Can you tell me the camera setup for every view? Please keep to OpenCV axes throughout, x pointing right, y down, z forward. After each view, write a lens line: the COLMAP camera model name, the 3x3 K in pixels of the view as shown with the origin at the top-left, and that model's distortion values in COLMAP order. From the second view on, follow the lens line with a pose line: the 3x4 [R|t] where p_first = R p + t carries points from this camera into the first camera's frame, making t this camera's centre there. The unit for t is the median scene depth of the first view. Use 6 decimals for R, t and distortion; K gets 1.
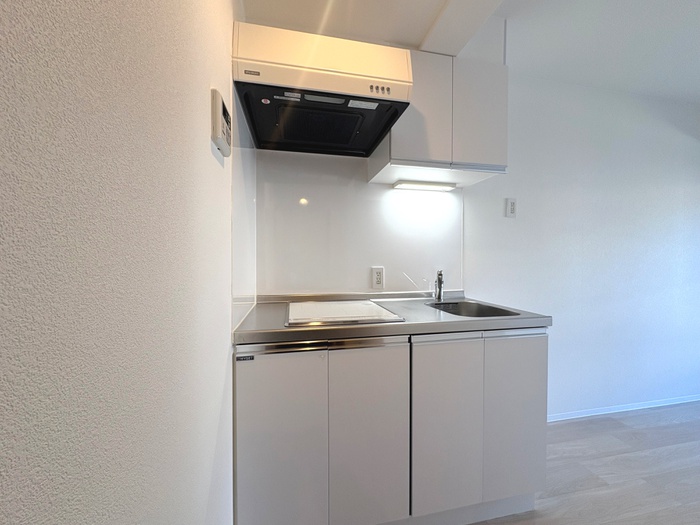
lens RADIAL K [[277.9, 0, 350.0], [0, 277.9, 262.5], [0, 0, 1]] dist [-0.000153, 0.000064]
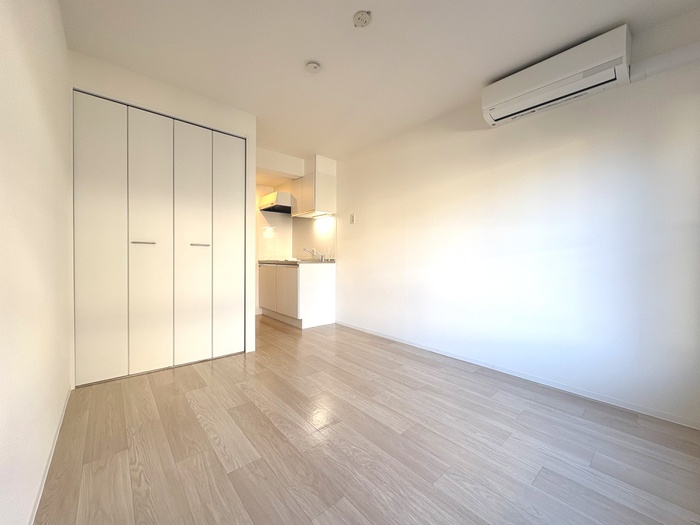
lens RADIAL K [[277.9, 0, 350.0], [0, 277.9, 262.5], [0, 0, 1]] dist [-0.000153, 0.000064]
pose [[0.483744, 0.013802, -0.875101, 2.439685], [-0.020626, 0.999778, 0.004367, 0.119107], [0.874967, 0.015937, 0.483921, 0.011242]]
